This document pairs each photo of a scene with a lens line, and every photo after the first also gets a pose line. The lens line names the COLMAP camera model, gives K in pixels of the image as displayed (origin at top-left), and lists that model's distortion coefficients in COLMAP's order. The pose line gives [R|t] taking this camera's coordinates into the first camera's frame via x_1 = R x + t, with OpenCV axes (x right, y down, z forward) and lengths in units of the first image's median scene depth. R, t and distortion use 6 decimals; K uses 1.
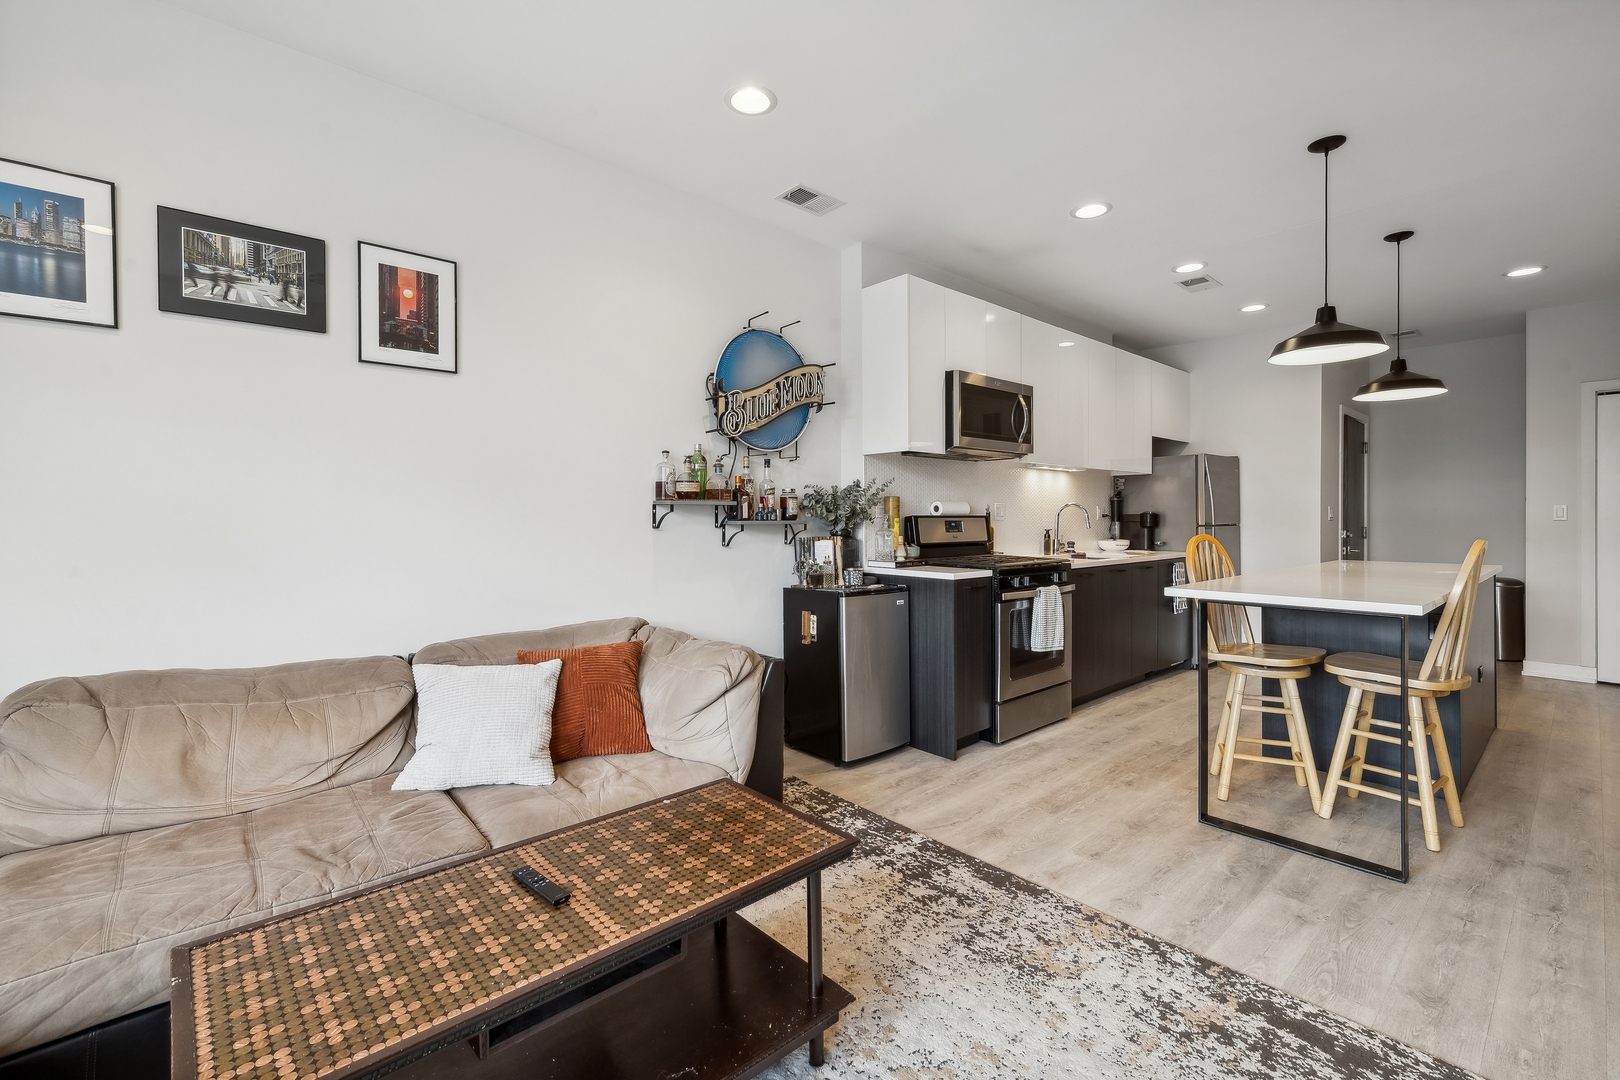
lens RADIAL K [[694.5, 0, 814.0], [0, 694.5, 522.5], [0, 0, 1]] dist [0.001458, 0.000097]
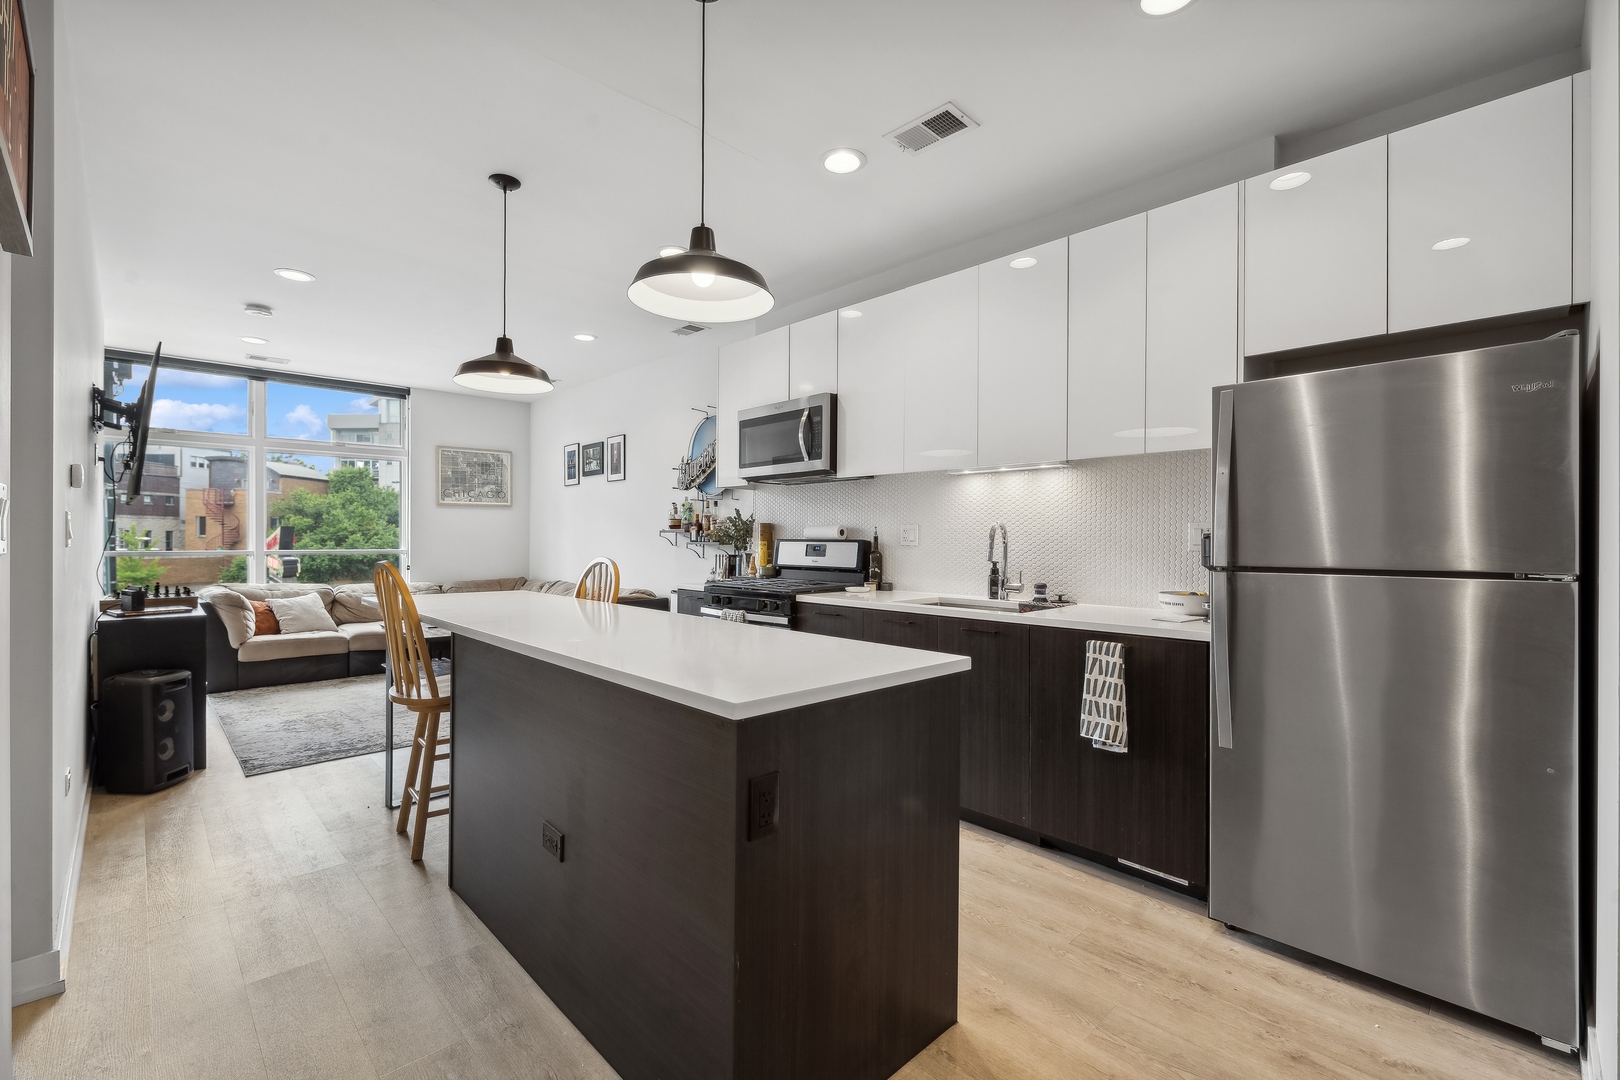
lens RADIAL K [[727.6, 0, 817.2], [0, 727.6, 536.0], [0, 0, 1]] dist [-0.003358, -0.000396]
pose [[0.027891, -0.002312, -0.999608, 1.424522], [-0.013061, 0.999911, -0.002677, -0.013462], [0.999526, 0.013130, 0.027858, 1.114619]]
